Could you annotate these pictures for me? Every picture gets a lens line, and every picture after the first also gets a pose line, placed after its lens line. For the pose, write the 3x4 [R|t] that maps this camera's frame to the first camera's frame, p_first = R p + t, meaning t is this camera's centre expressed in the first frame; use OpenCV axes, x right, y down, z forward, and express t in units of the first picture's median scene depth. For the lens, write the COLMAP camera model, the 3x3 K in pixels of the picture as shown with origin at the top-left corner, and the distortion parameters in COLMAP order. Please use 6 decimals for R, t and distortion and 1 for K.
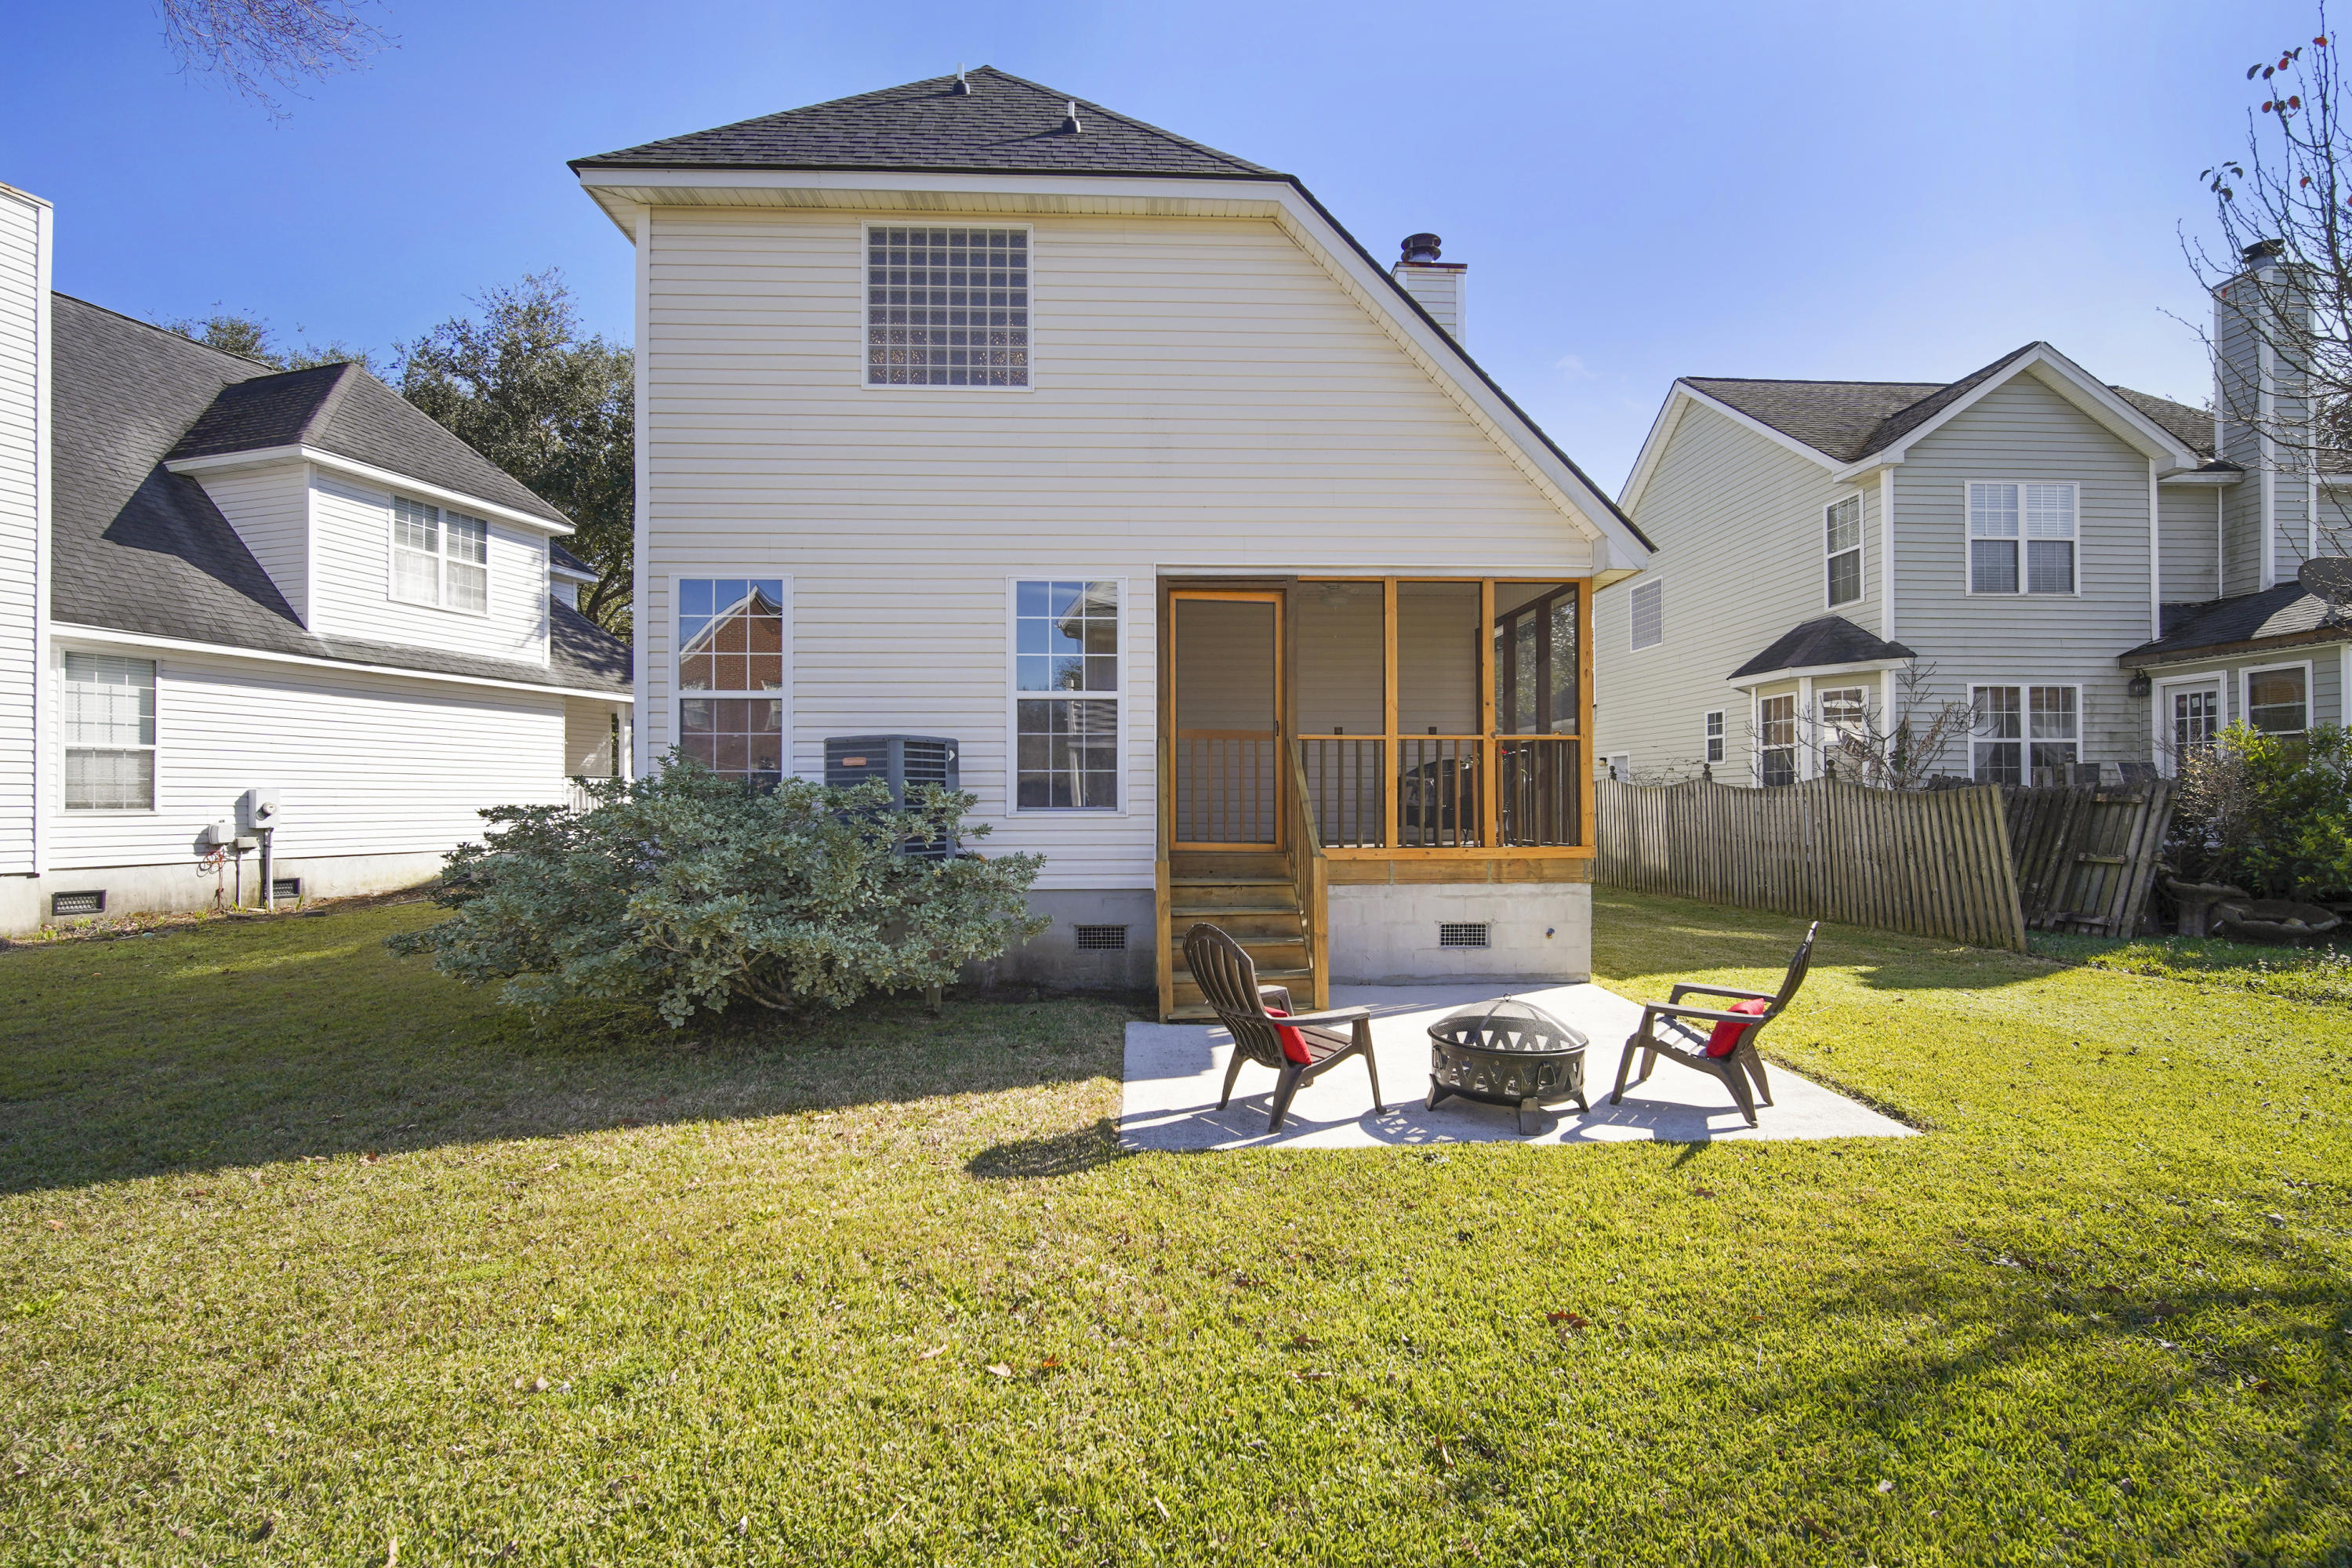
lens RADIAL K [[1065.4, 0, 1179.4], [0, 1065.4, 786.9], [0, 0, 1]] dist [0.000186, 0.000205]
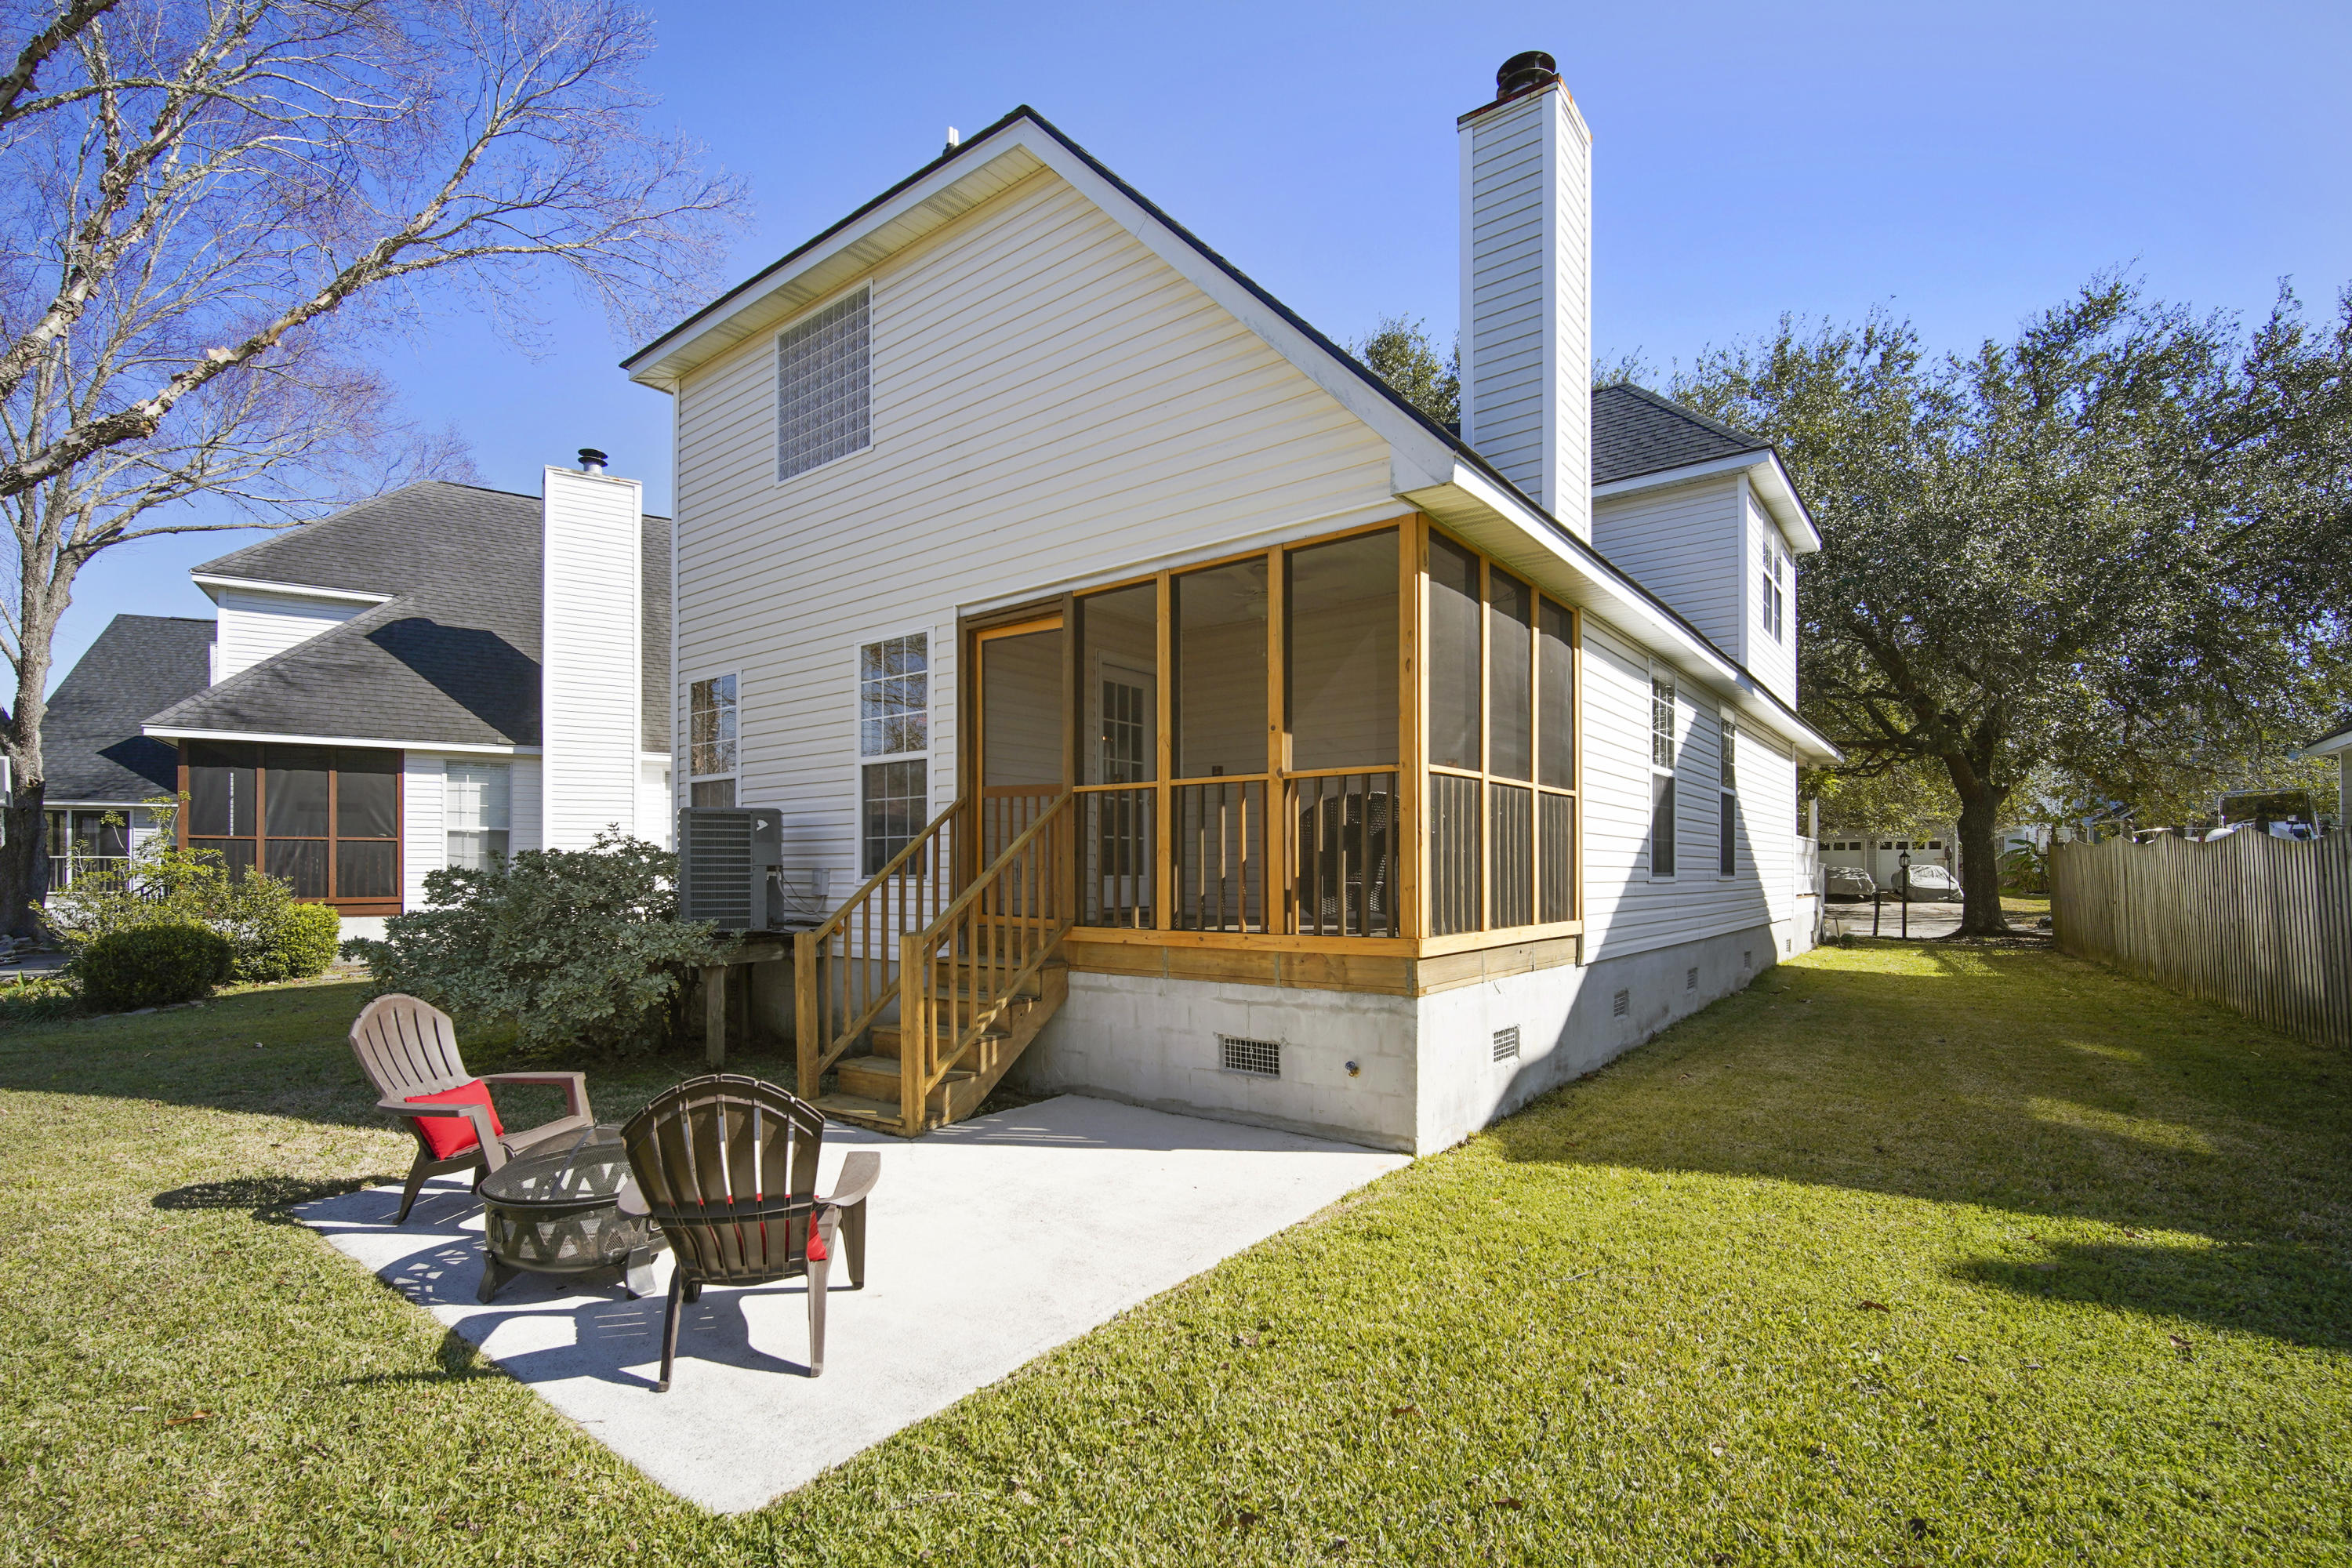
lens RADIAL K [[1065.4, 0, 1171.3], [0, 1065.4, 865.5], [0, 0, 1]] dist [0.000186, 0.000205]
pose [[0.753497, 0.000225, -0.657452, 0.709418], [0.008678, 0.999909, 0.010288, 0.003551], [0.657394, -0.013457, 0.753427, 0.436462]]
